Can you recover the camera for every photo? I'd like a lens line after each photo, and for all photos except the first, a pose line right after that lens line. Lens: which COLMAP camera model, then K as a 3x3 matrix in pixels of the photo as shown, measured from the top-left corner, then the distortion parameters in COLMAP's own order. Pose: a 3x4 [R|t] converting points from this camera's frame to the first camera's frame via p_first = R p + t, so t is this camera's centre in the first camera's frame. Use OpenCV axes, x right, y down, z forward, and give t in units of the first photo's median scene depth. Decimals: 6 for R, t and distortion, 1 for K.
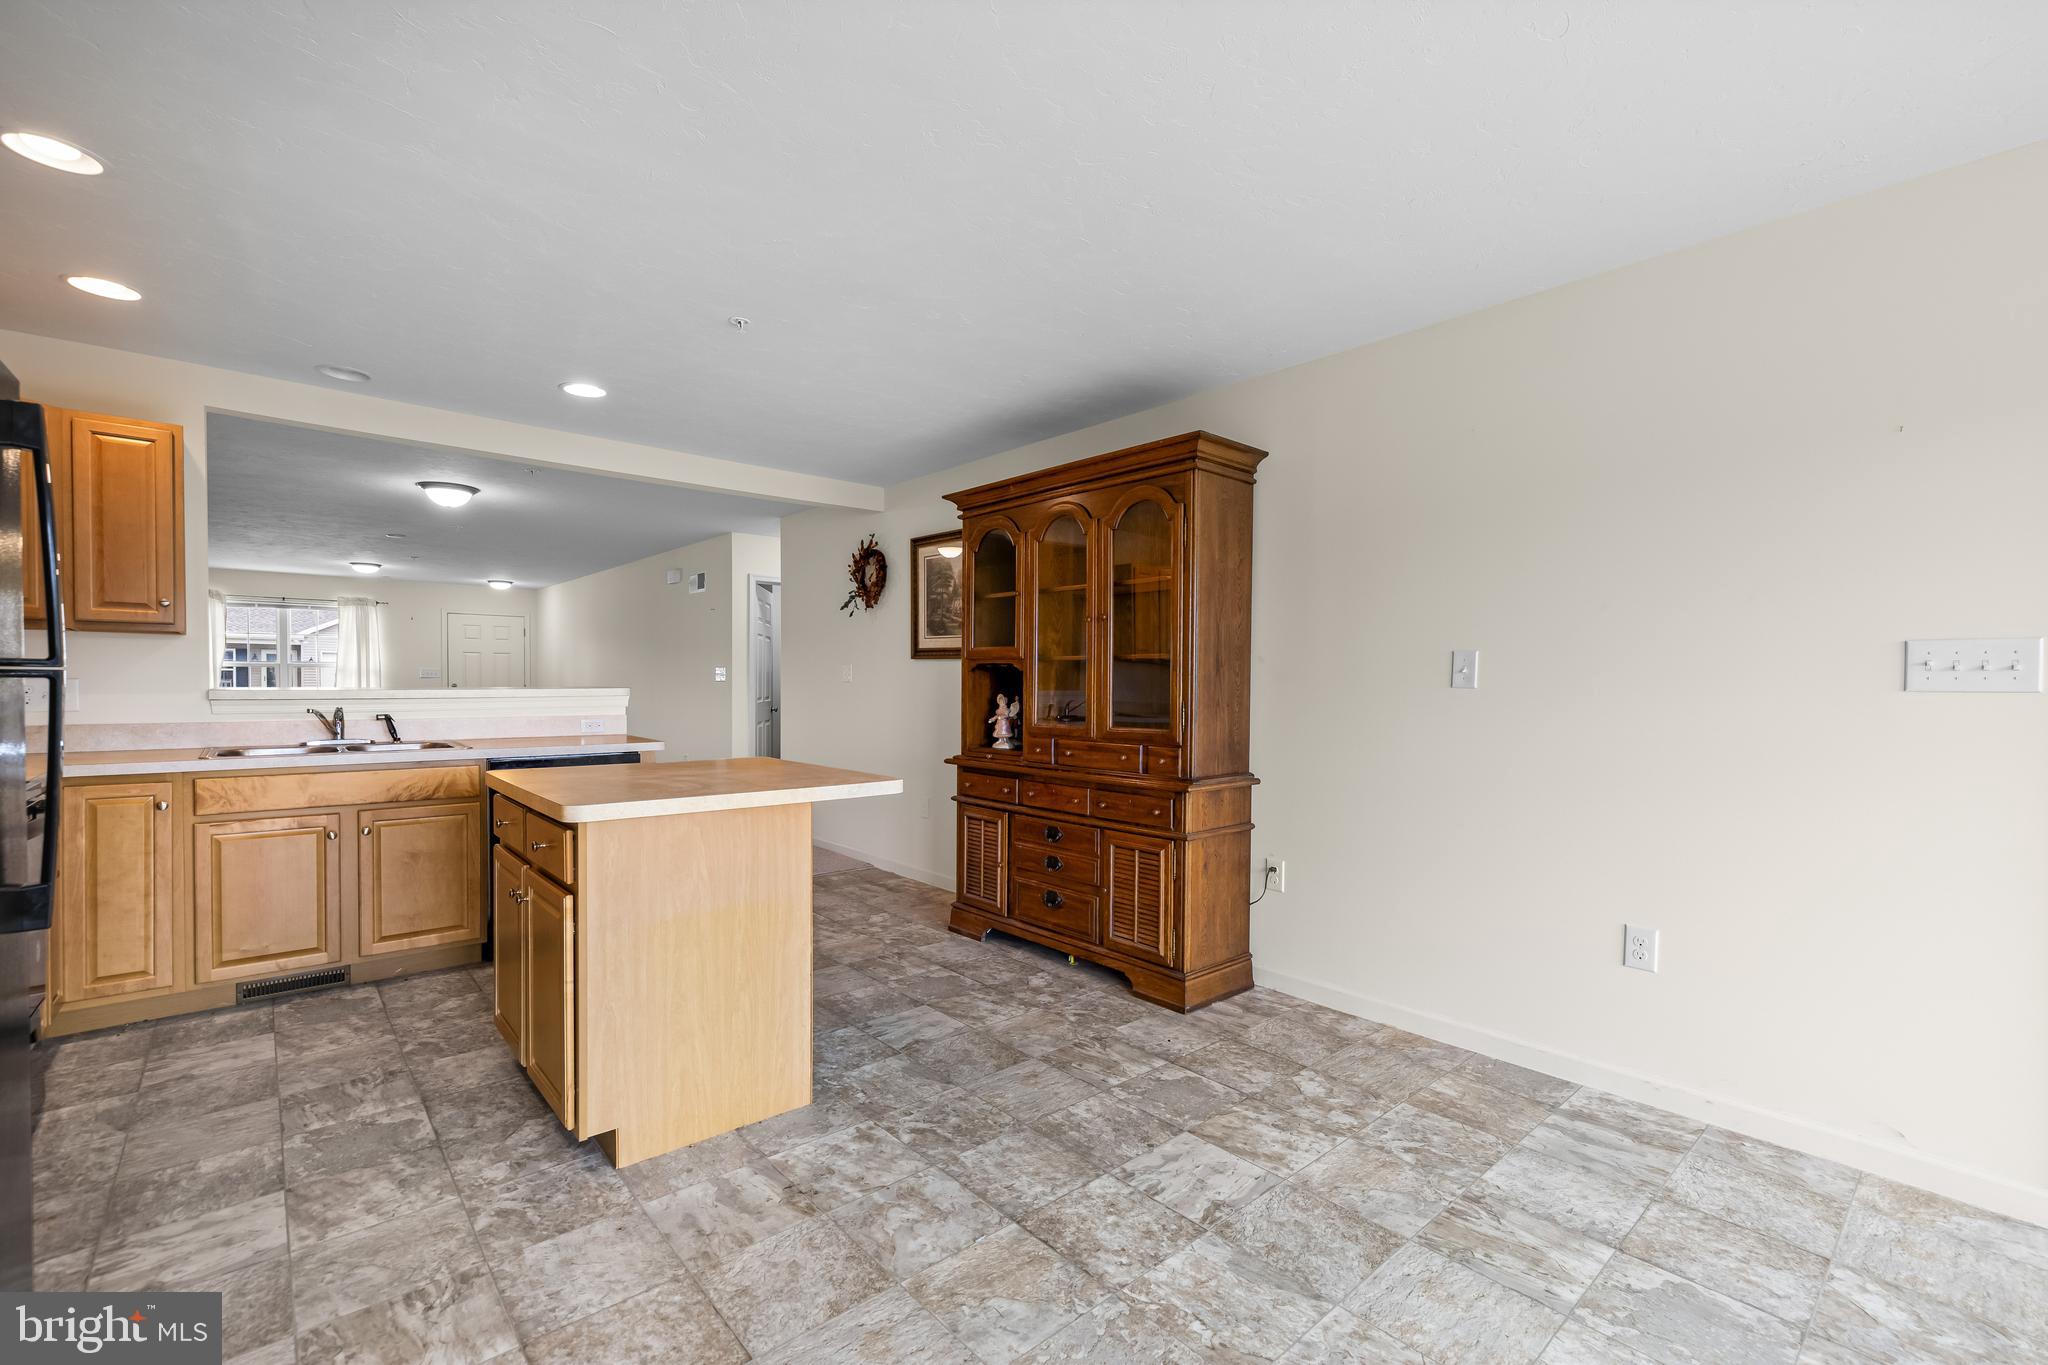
lens RADIAL K [[885.8, 0, 1024.0], [0, 885.8, 682.5], [0, 0, 1]] dist [0.001612, 0.000131]
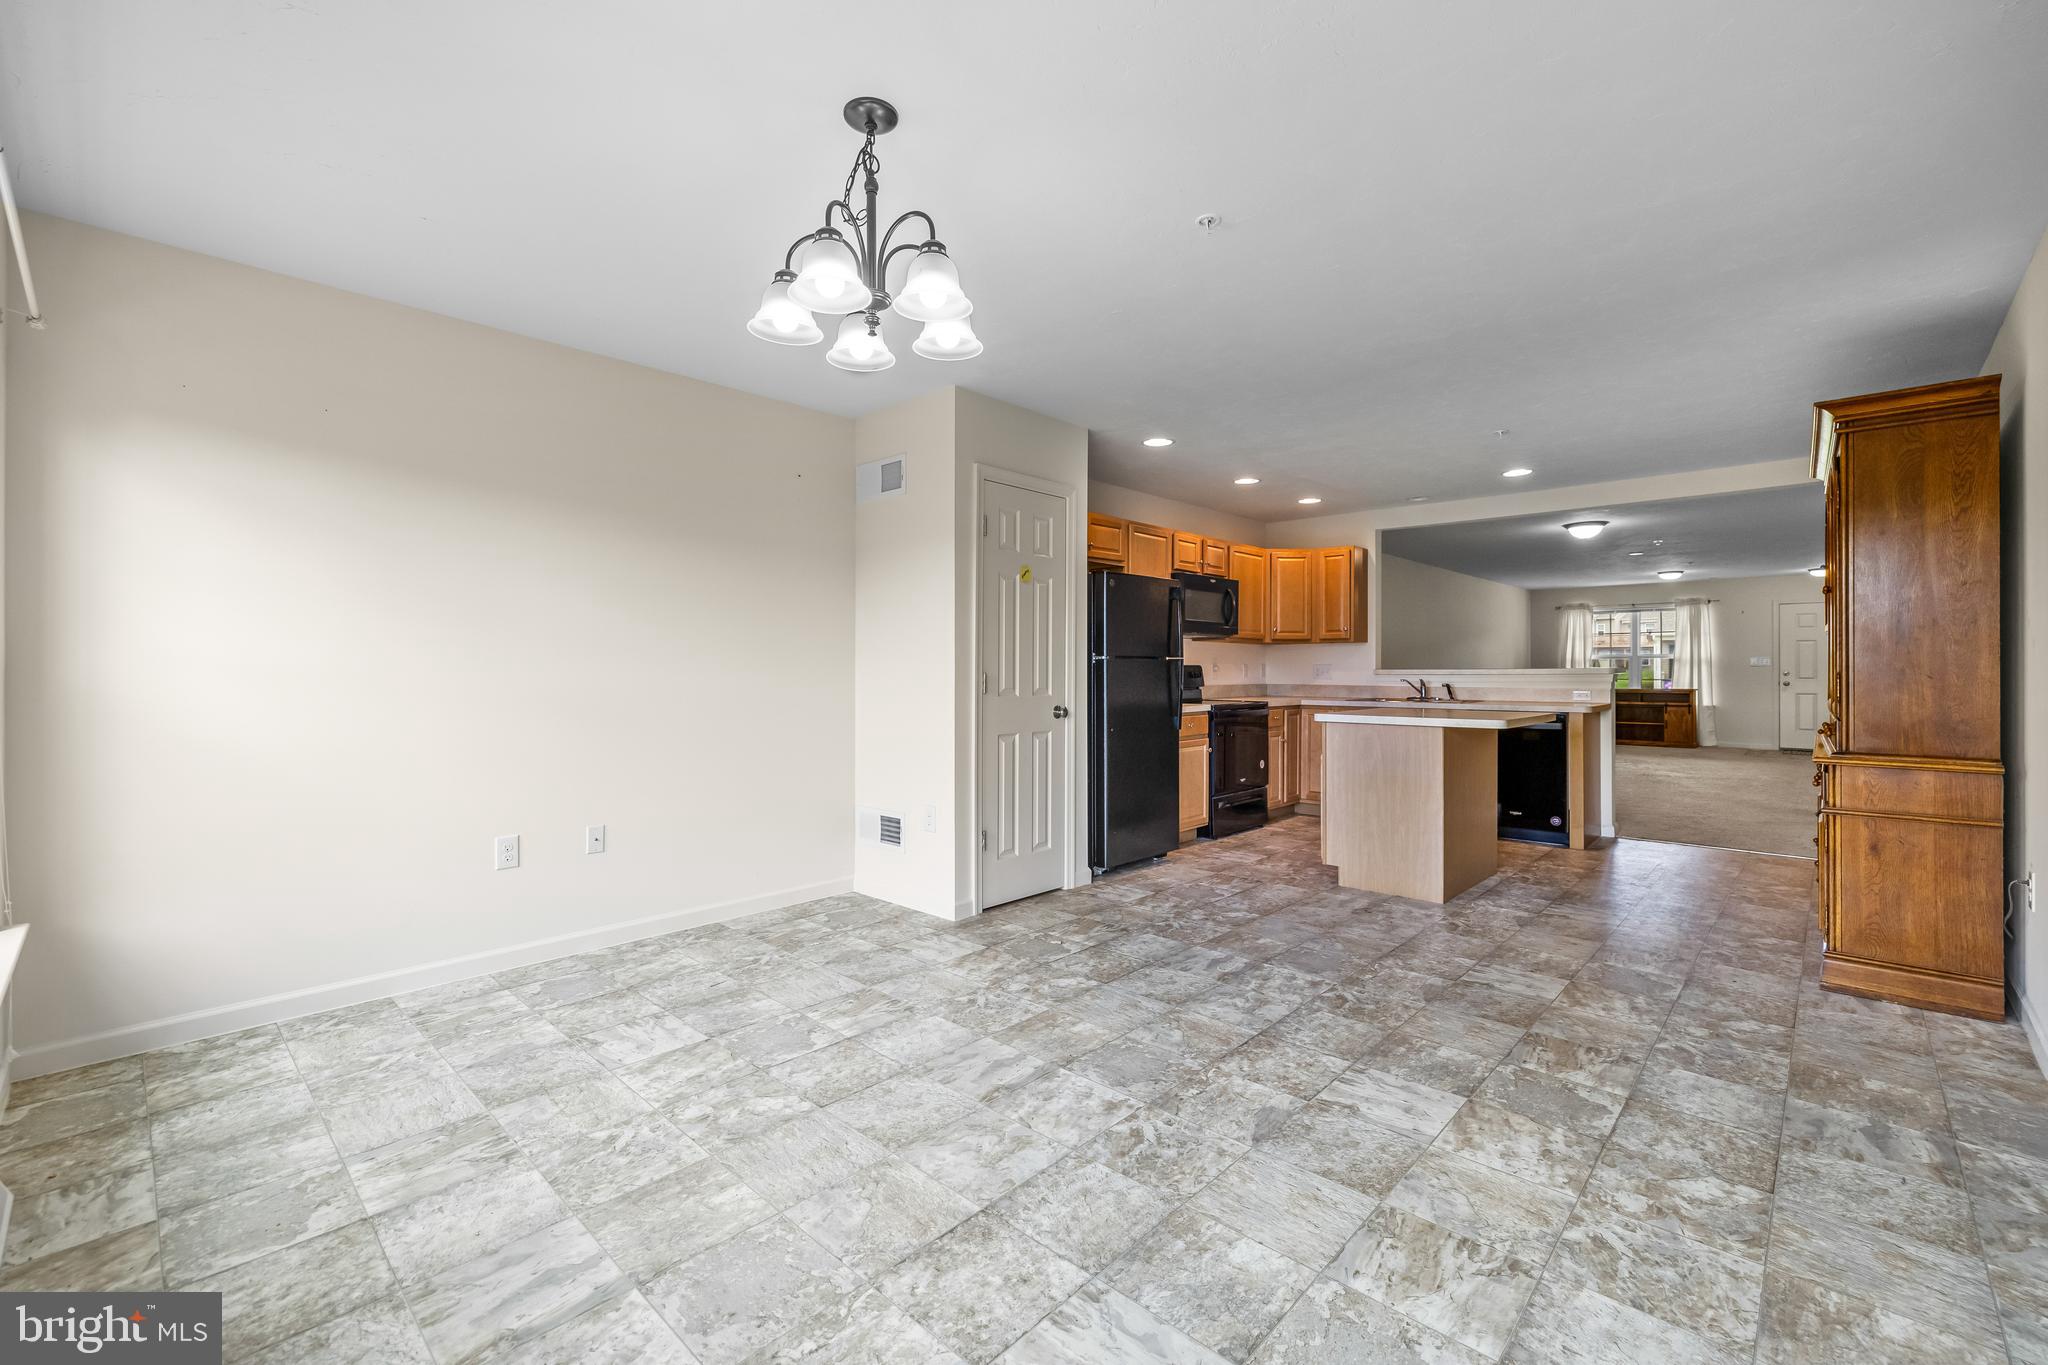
lens RADIAL K [[856.7, 0, 1022.1], [0, 856.7, 661.4], [0, 0, 1]] dist [0.005098, 0.000348]
pose [[0.088816, -0.022263, -0.995799, 1.102132], [-0.002947, 0.999740, -0.022614, 0.042220], [0.996044, 0.004943, 0.088727, 0.416936]]
